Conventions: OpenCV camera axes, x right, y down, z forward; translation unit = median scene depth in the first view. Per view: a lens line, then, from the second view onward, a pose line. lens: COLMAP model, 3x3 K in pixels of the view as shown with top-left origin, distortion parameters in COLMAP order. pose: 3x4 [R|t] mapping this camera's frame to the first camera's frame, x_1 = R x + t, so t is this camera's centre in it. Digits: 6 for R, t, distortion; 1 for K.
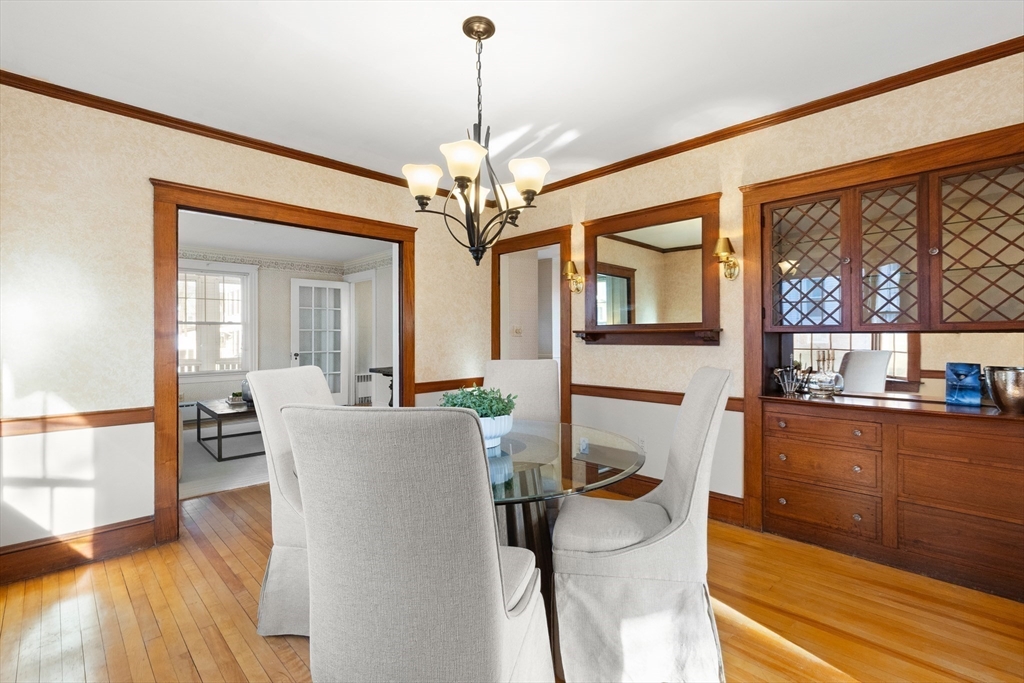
lens RADIAL K [[464.1, 0, 512.0], [0, 464.1, 341.5], [0, 0, 1]] dist [0.000507, 0.000060]
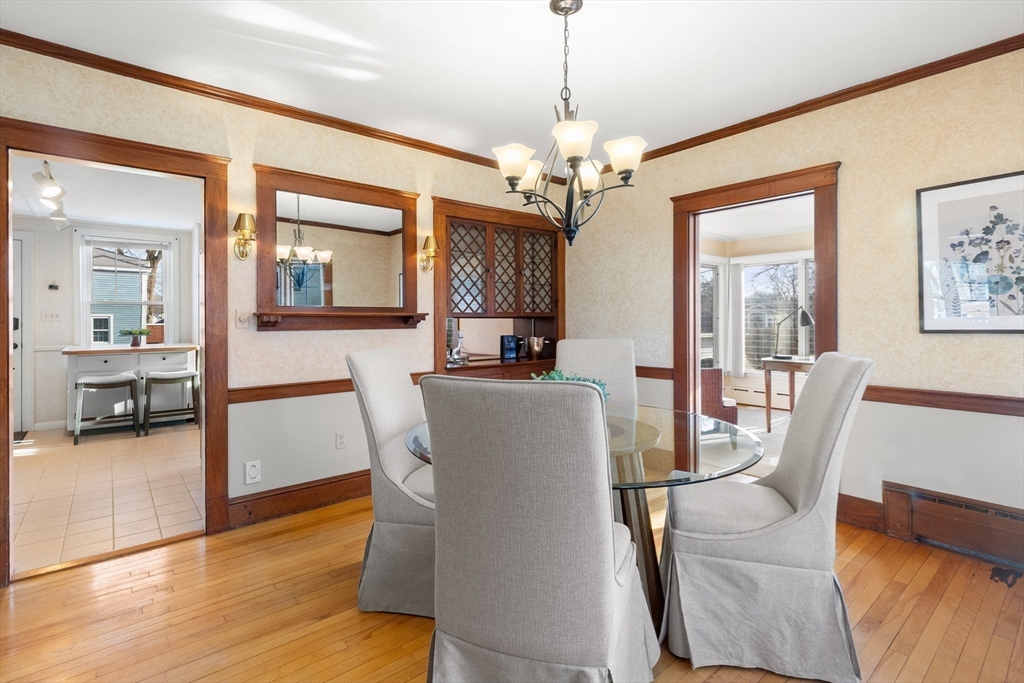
lens RADIAL K [[465.7, 0, 515.7], [0, 465.7, 319.5], [0, 0, 1]] dist [-0.000003, -0.000190]
pose [[0.094754, 0.004245, 0.995492, -0.665694], [0.013010, 0.999900, -0.005502, -0.003330], [-0.995416, 0.013473, 0.094689, 0.654253]]
